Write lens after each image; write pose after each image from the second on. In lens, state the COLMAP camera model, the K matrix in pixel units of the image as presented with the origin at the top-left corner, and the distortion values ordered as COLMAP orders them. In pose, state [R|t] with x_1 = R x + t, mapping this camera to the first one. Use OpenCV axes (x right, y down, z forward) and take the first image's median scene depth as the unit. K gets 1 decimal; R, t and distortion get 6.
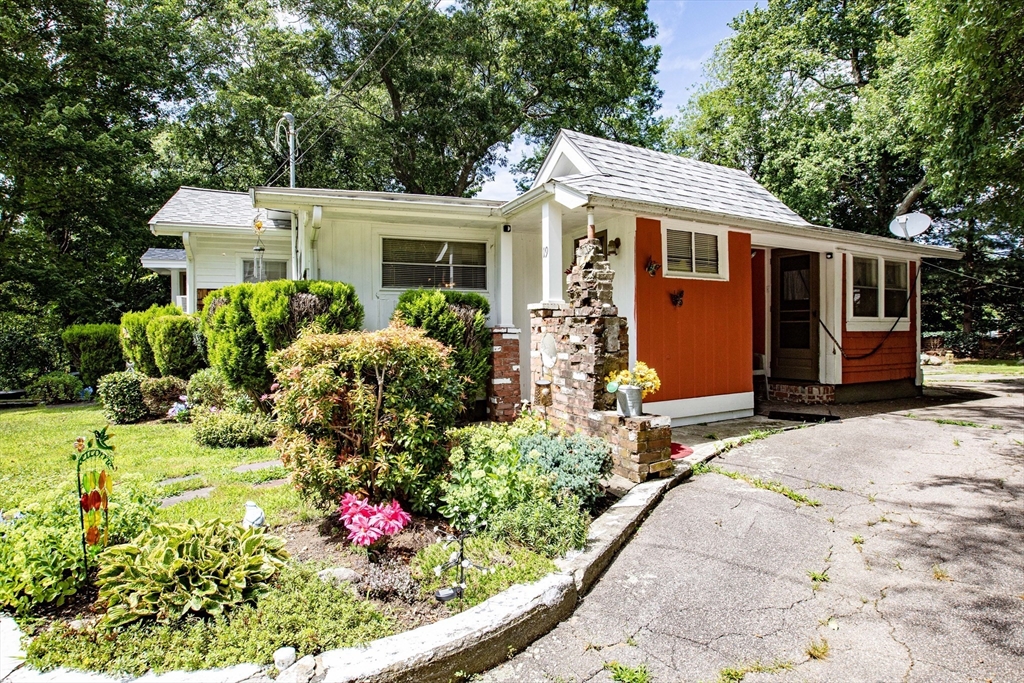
lens RADIAL K [[511.7, 0, 512.0], [0, 511.7, 341.5], [0, 0, 1]] dist [-0.034095, 0.000254]
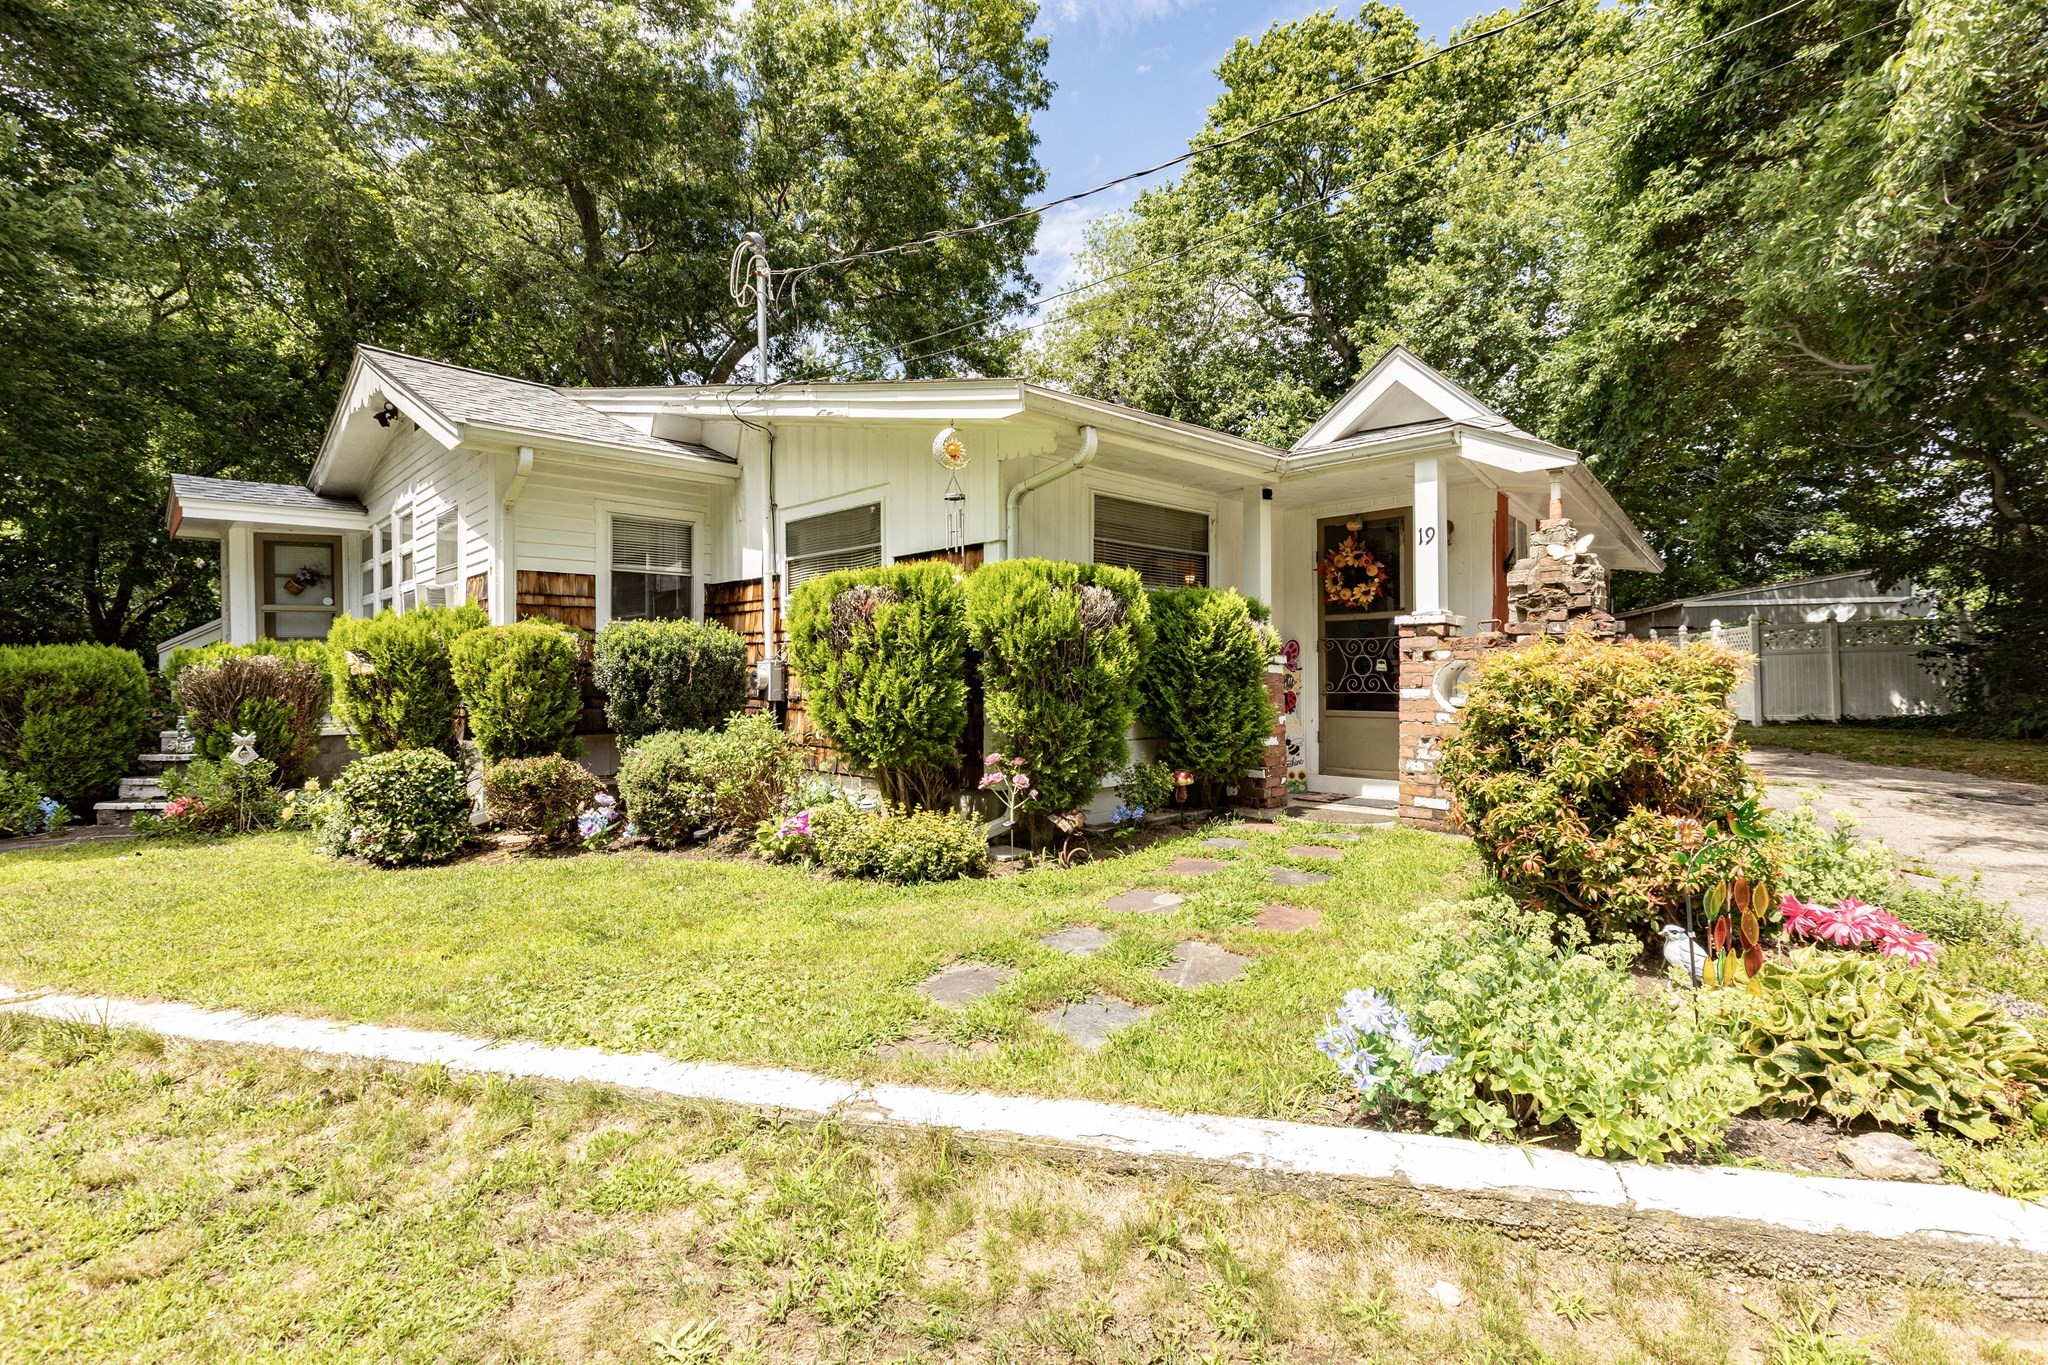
lens RADIAL K [[887.6, 0, 1024.0], [0, 887.6, 682.5], [0, 0, 1]] dist [-0.009395, -0.000084]
pose [[0.942277, 0.002182, 0.334826, -0.485040], [0.004113, 0.999828, -0.018089, 0.017012], [-0.334808, 0.018422, 0.942106, 0.076886]]
